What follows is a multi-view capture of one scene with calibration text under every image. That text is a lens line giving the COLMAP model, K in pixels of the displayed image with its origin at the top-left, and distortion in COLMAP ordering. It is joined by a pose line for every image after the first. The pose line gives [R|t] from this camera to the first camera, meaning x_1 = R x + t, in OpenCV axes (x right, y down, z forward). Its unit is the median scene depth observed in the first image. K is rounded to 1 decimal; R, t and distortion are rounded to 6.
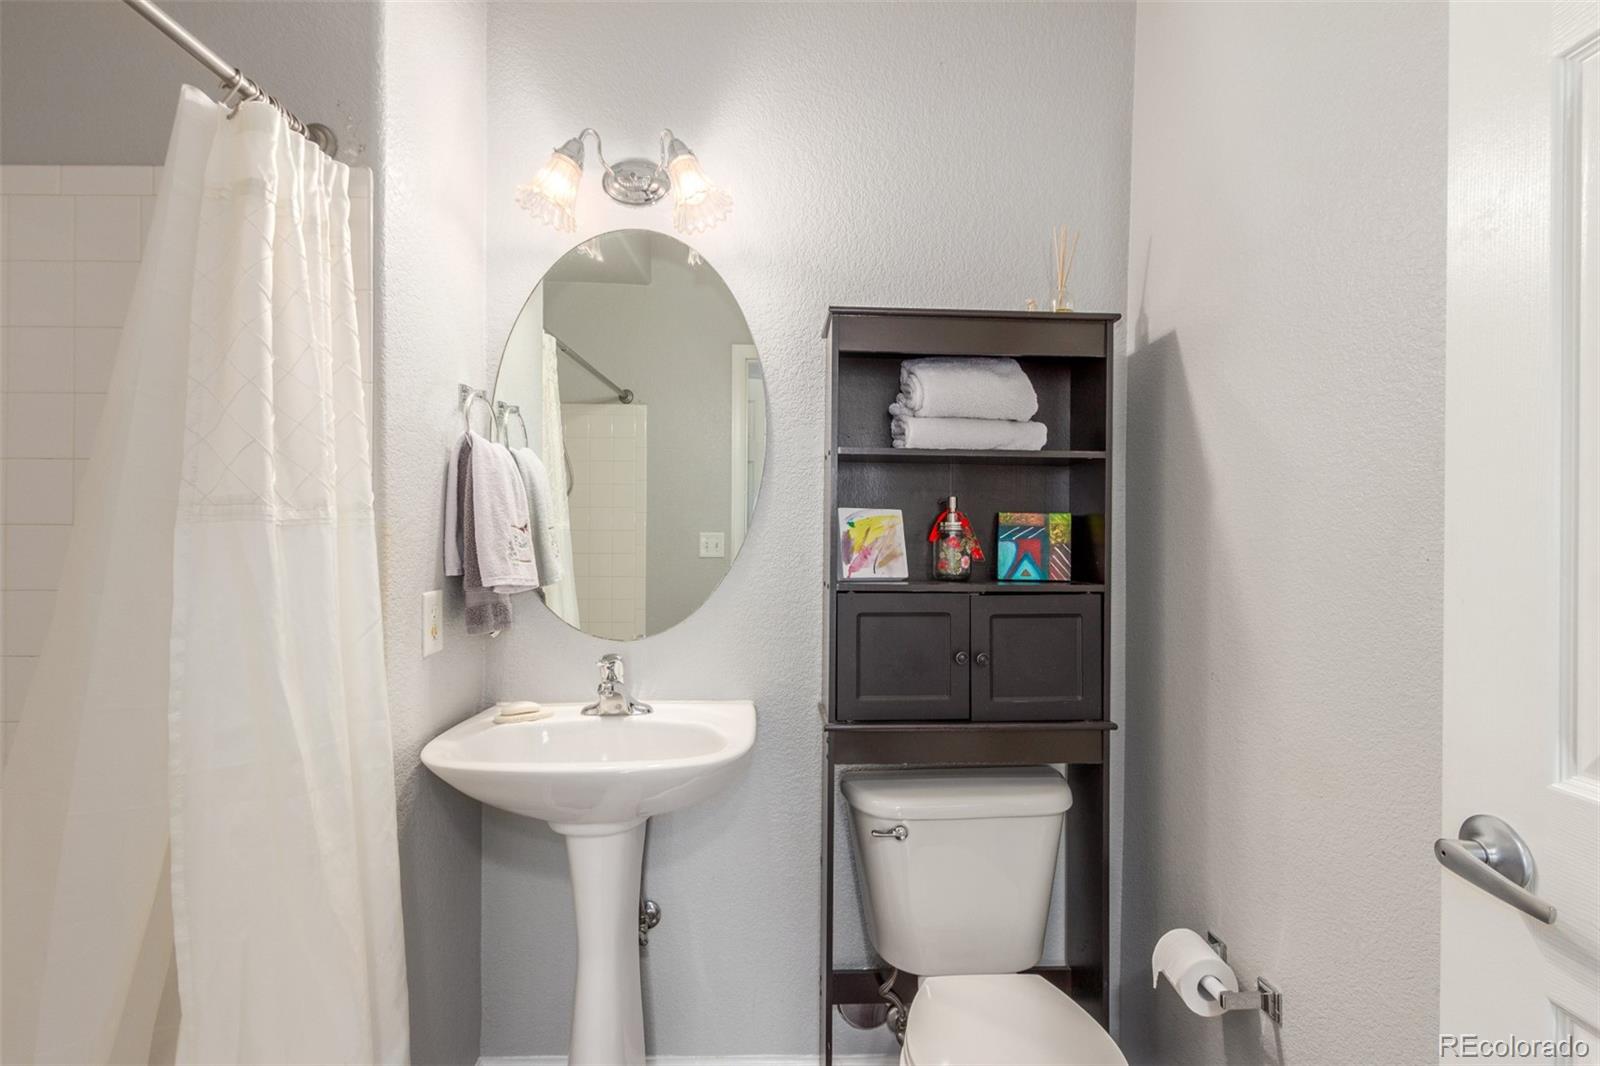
lens RADIAL K [[742.7, 0, 797.9], [0, 742.7, 538.2], [0, 0, 1]] dist [0.014376, 0.000015]
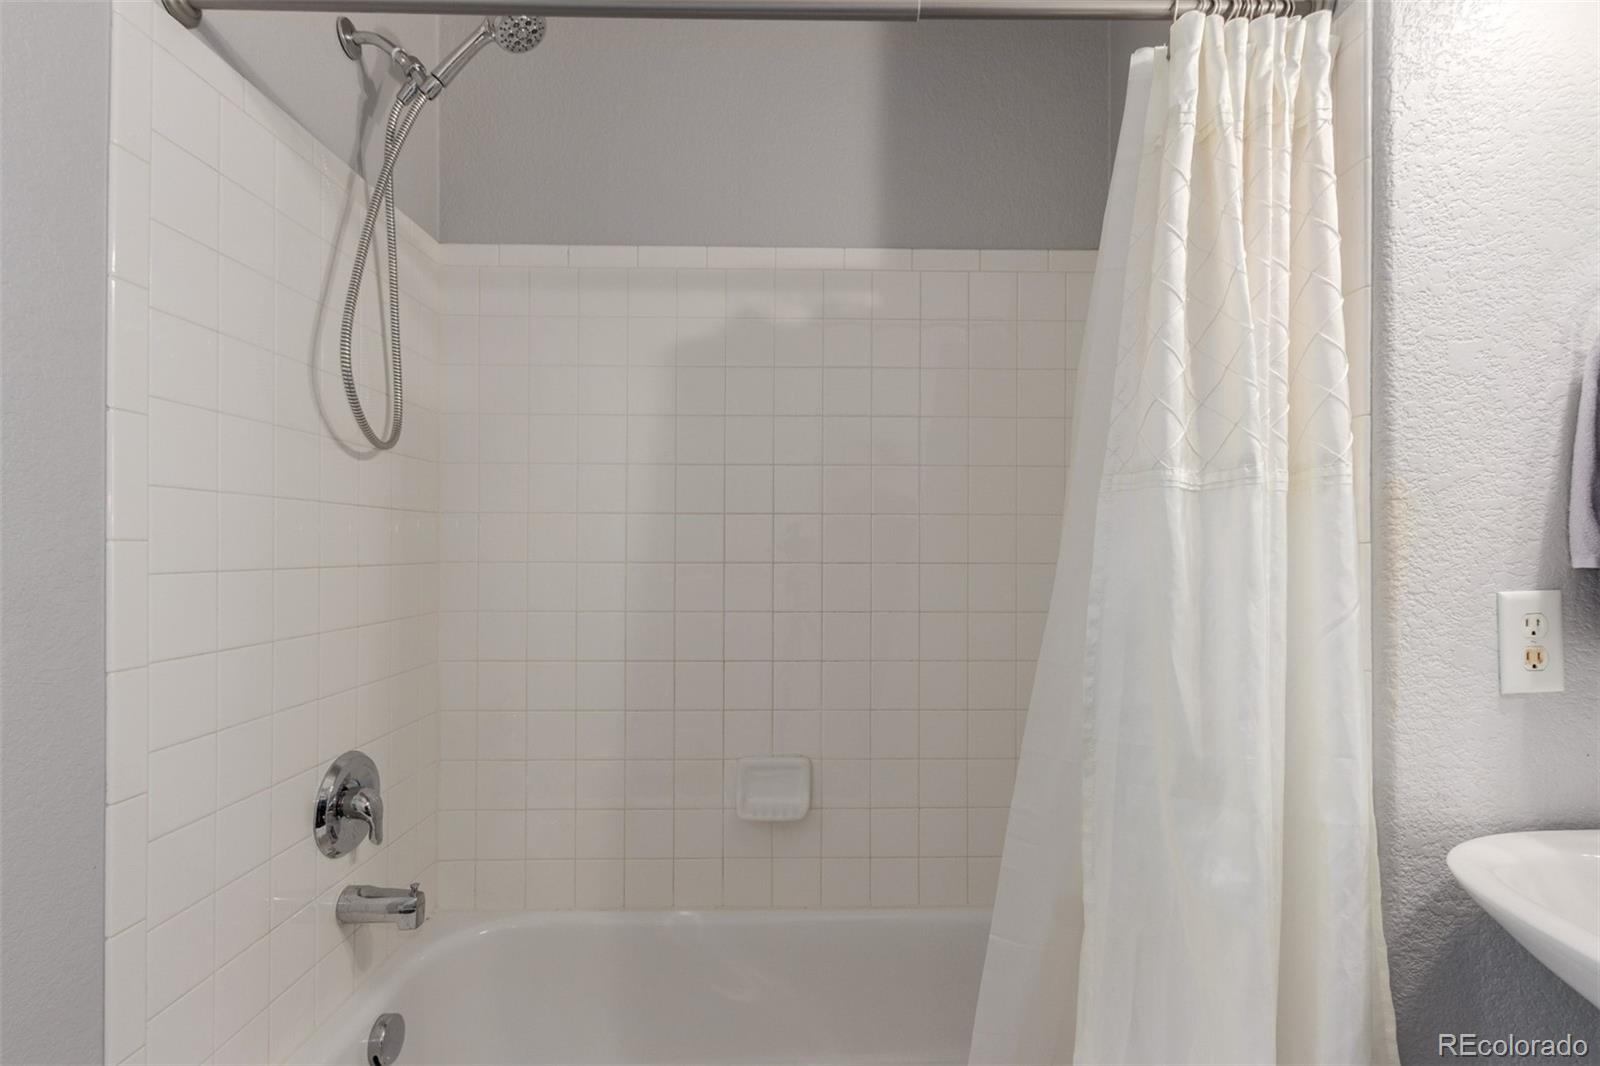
lens RADIAL K [[742.7, 0, 797.9], [0, 742.7, 538.2], [0, 0, 1]] dist [0.014376, 0.000015]
pose [[-0.001628, -0.014379, -0.999895, 0.123657], [-0.006867, 0.999873, -0.014368, 0.040018], [0.999975, 0.006843, -0.001726, 0.391925]]
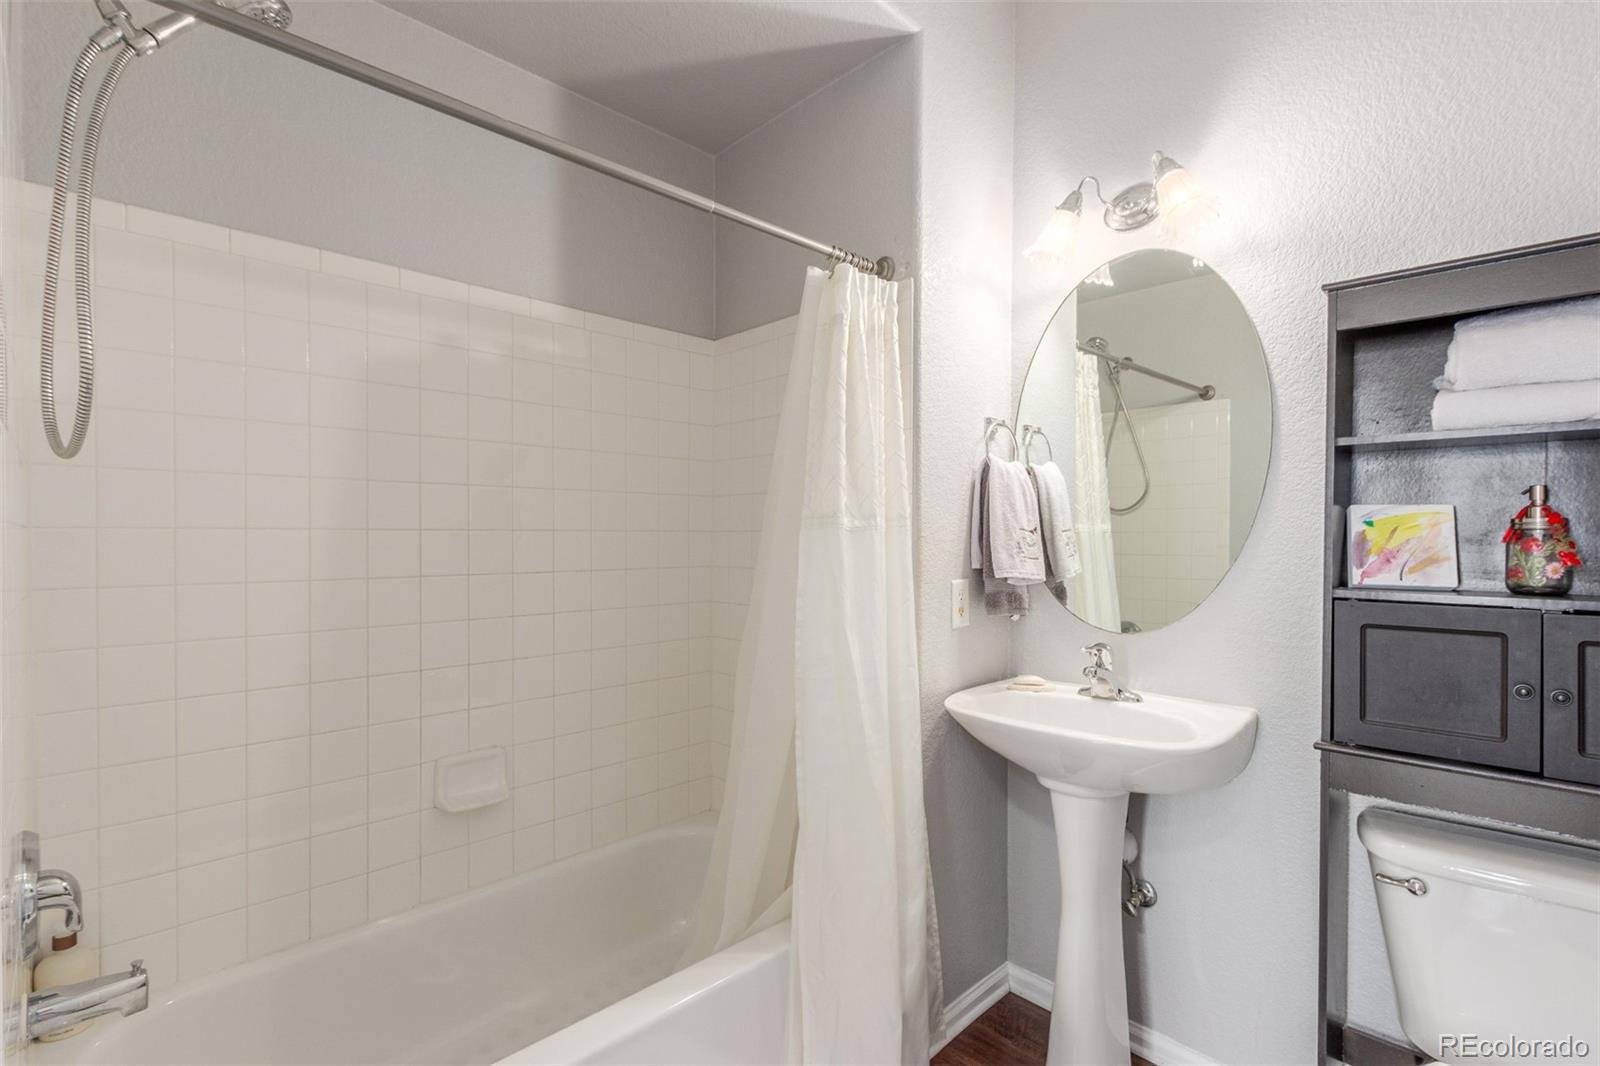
lens RADIAL K [[742.7, 0, 797.9], [0, 742.7, 538.2], [0, 0, 1]] dist [0.014376, 0.000015]
pose [[0.675434, -0.001152, -0.737420, 0.274101], [-0.001321, 0.999995, -0.002772, 0.002234], [0.737419, 0.002846, 0.675429, -0.091974]]
